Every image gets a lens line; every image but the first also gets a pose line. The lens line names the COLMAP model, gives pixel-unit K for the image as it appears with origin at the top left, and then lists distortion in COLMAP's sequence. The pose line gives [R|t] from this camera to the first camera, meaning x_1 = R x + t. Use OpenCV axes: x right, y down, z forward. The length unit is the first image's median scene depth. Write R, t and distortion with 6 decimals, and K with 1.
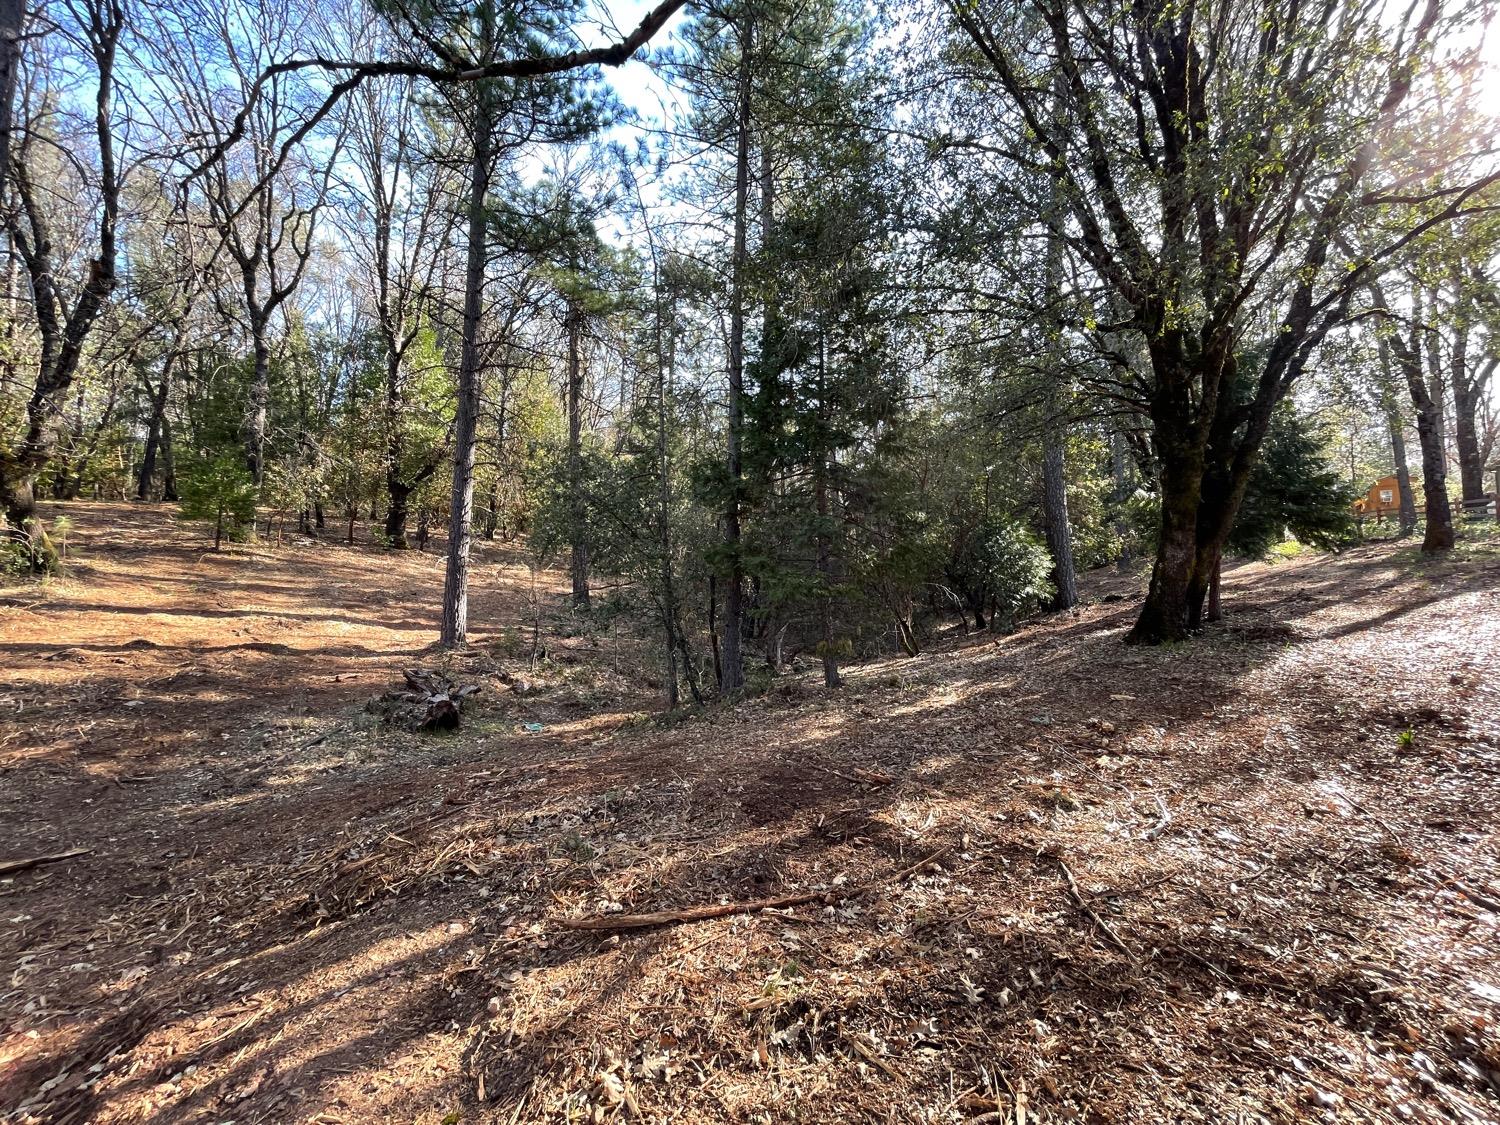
lens RADIAL K [[608.6, 0, 748.6], [0, 608.6, 554.8], [0, 0, 1]] dist [-0.003729, -0.000211]
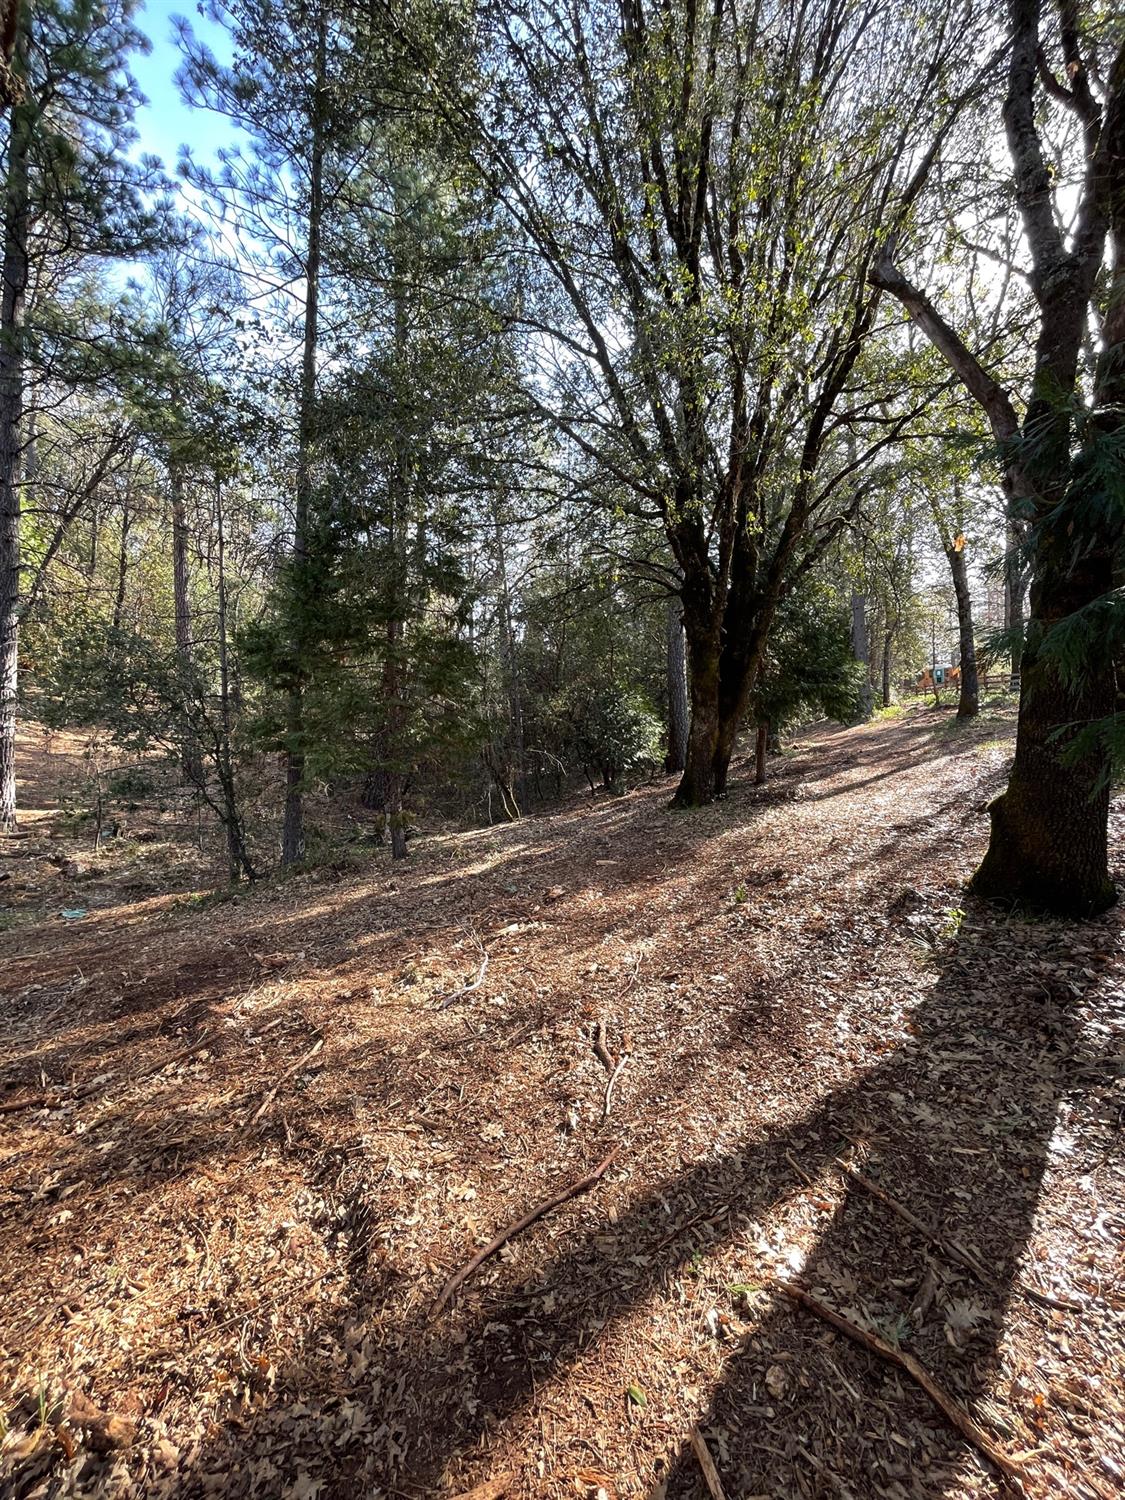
lens RADIAL K [[608.6, 0, 566.3], [0, 608.6, 750.4], [0, 0, 1]] dist [-0.003729, -0.000211]
pose [[0.982363, -0.013298, 0.186509, 0.187572], [0.002116, 0.998195, 0.060024, -0.016300], [-0.186971, -0.058571, 0.980618, -0.023572]]
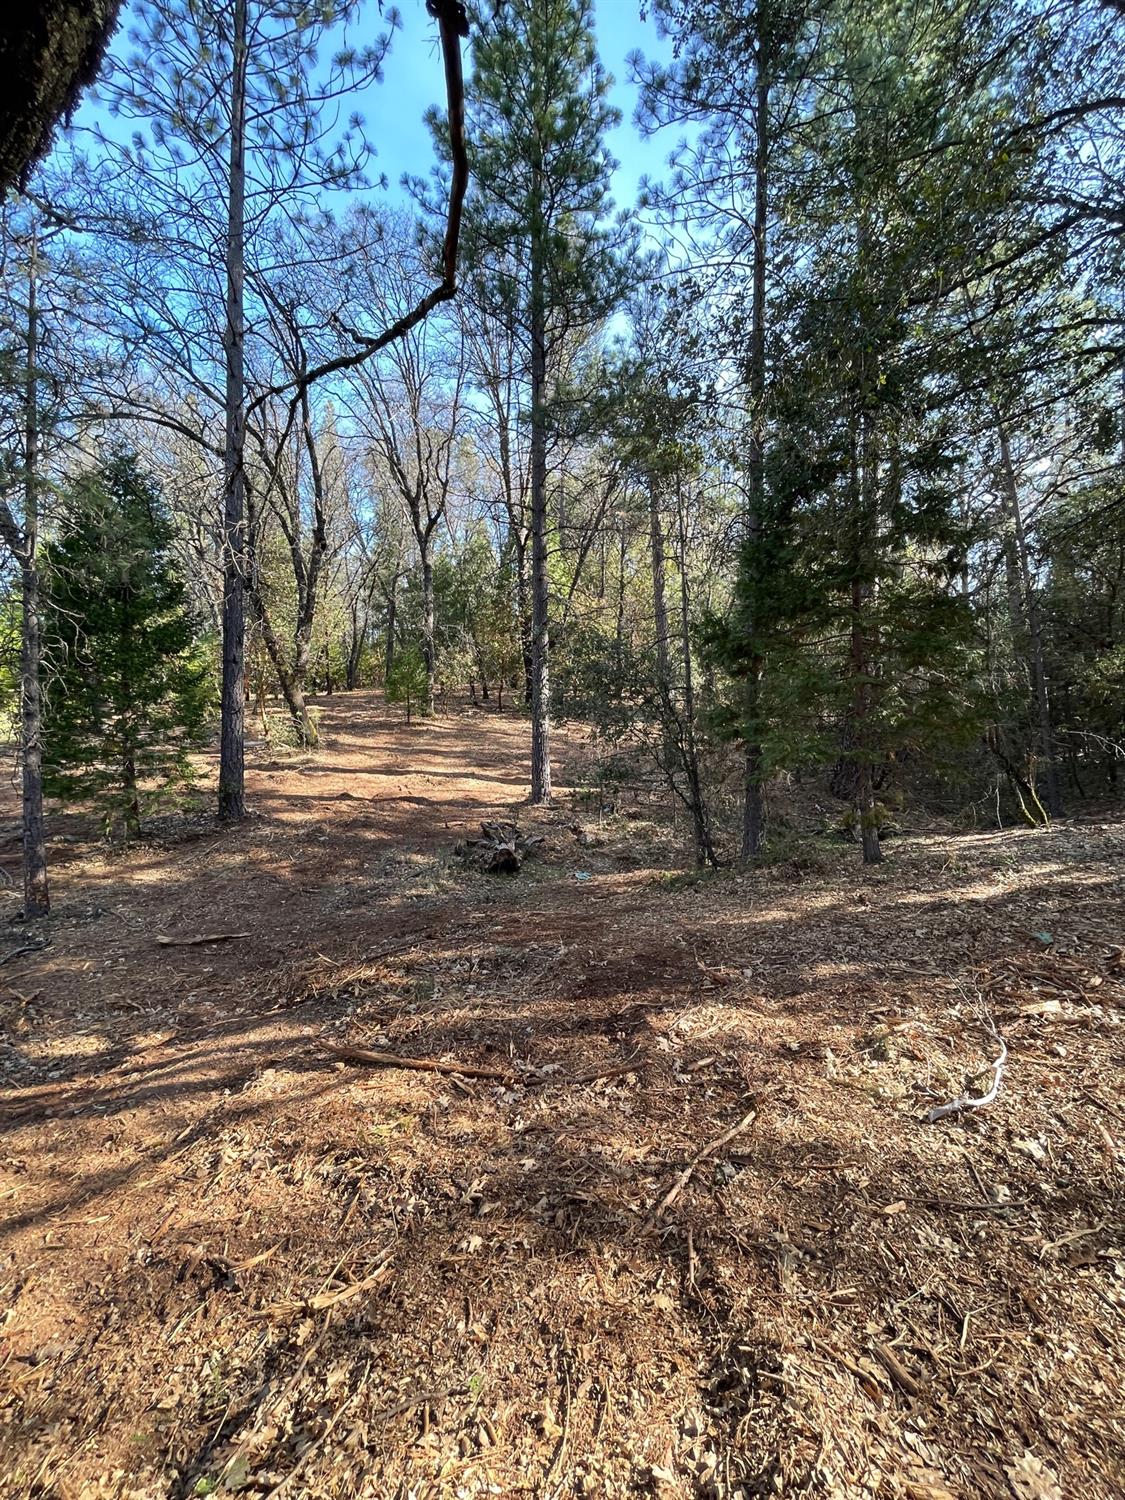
lens RADIAL K [[608.6, 0, 564.5], [0, 608.6, 743.8], [0, 0, 1]] dist [-0.003729, -0.000211]
pose [[0.850269, -0.025954, -0.525709, 0.188288], [0.061697, 0.996813, 0.050576, -0.015648], [0.522720, -0.075438, 0.849160, 0.047197]]
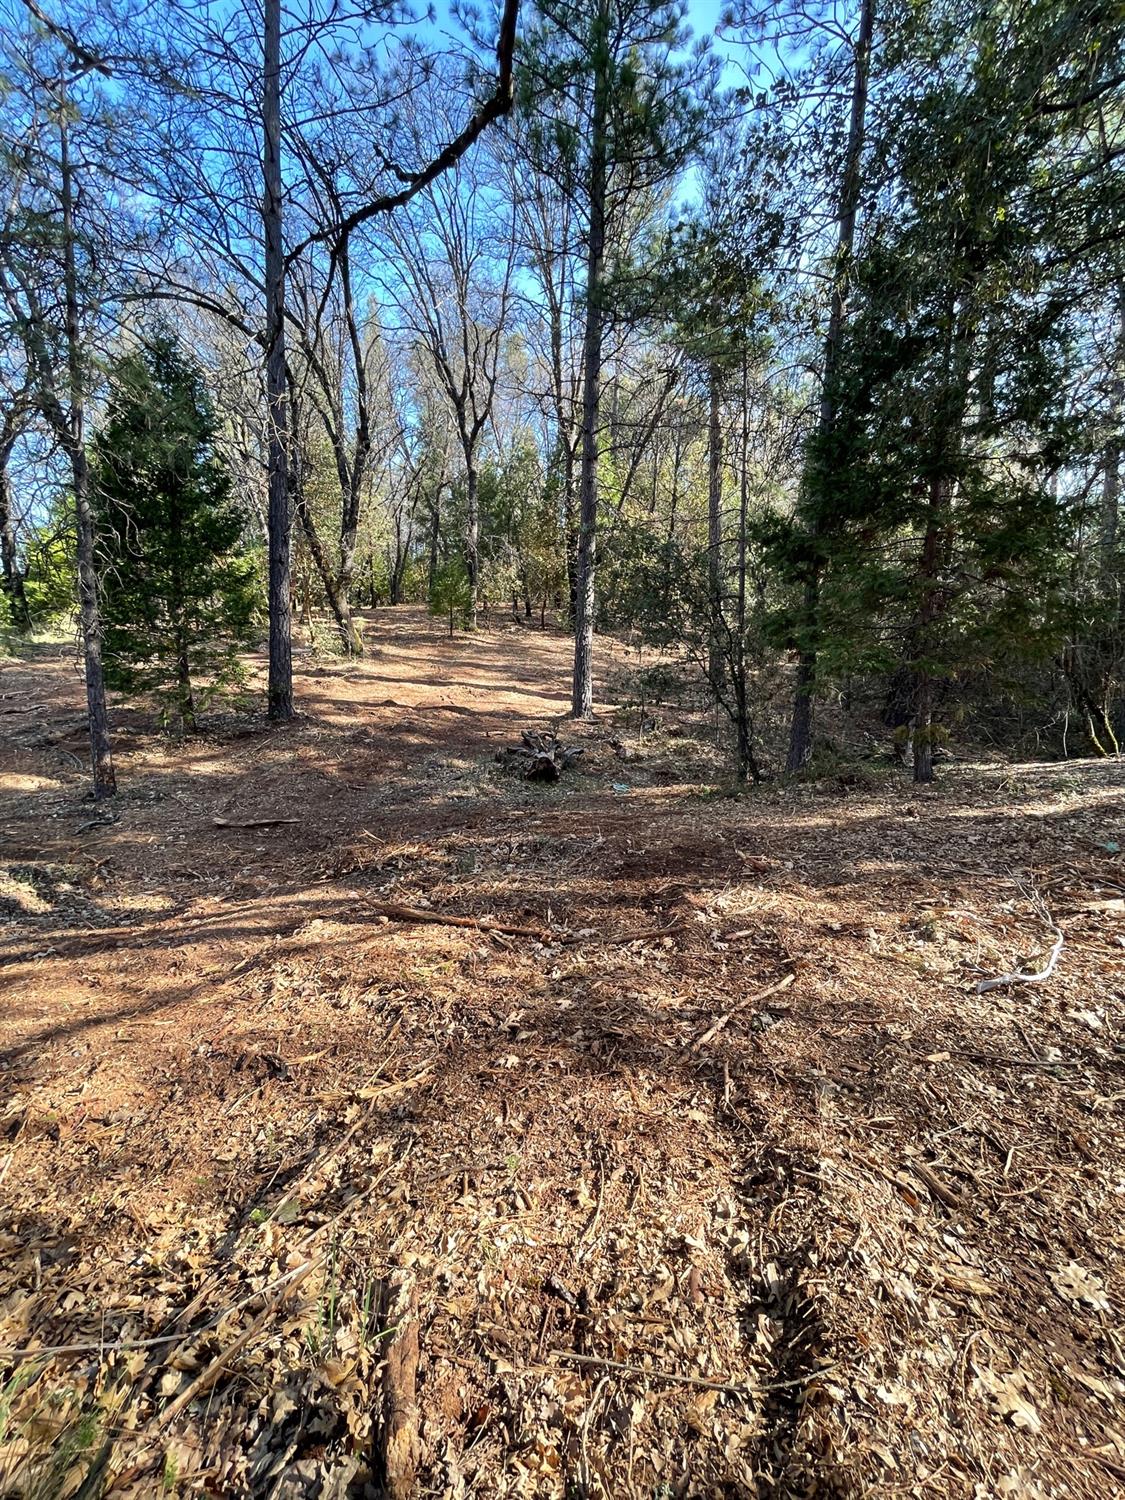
lens RADIAL K [[608.6, 0, 564.5], [0, 608.6, 742.8], [0, 0, 1]] dist [-0.003729, -0.000211]
pose [[0.813326, 0.071555, -0.577391, 0.181172], [0.030922, 0.985689, 0.165712, 0.010971], [0.580985, -0.152632, 0.799474, 0.050326]]
